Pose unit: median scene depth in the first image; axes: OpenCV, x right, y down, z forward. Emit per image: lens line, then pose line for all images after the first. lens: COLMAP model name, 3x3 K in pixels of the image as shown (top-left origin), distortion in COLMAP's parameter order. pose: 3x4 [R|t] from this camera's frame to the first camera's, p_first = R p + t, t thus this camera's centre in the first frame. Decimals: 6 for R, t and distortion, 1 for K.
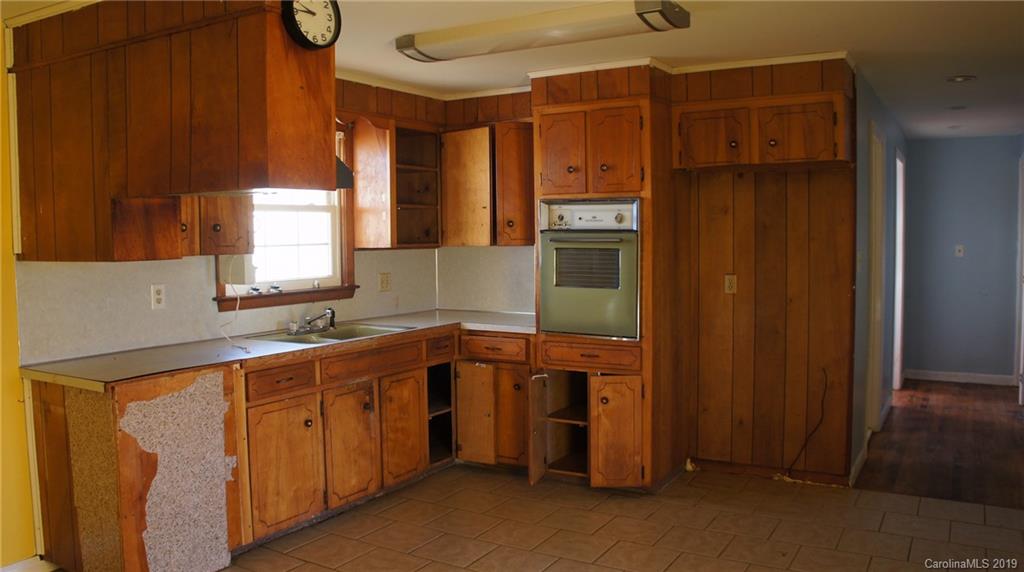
lens RADIAL K [[819.3, 0, 492.6], [0, 819.3, 281.9], [0, 0, 1]] dist [-0.160254, 0.117889]
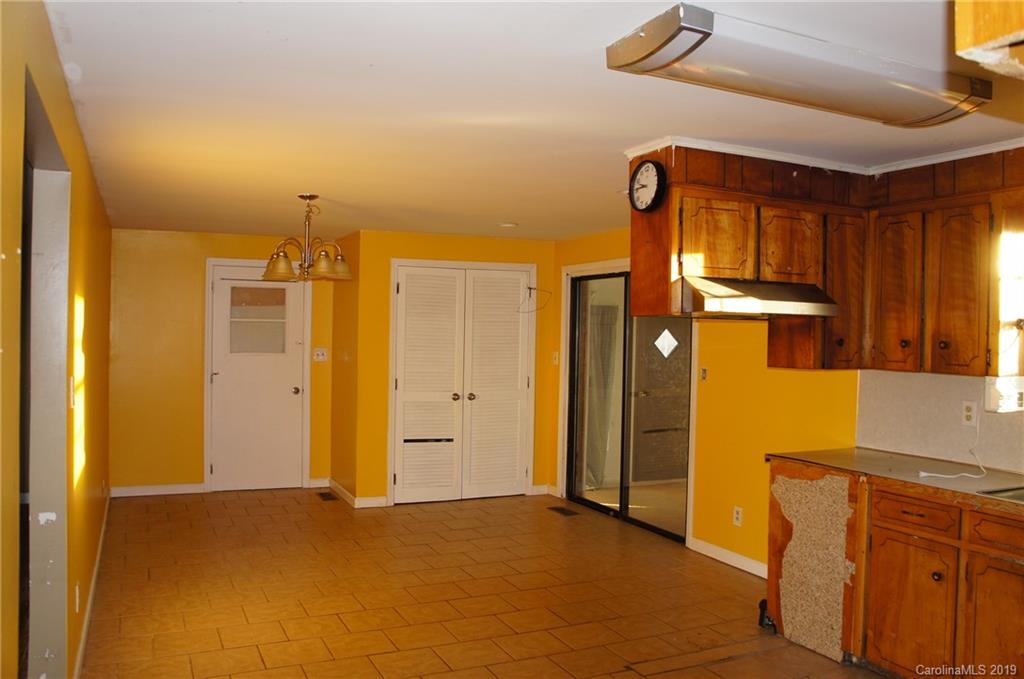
lens RADIAL K [[820.6, 0, 512.0], [0, 820.6, 339.5], [0, 0, 1]] dist [-0.173148, 0.148228]
pose [[-0.558757, 0.004508, -0.829319, 0.610625], [-0.061636, 0.996994, 0.046947, -0.073041], [0.827038, 0.077348, -0.556800, 0.933287]]
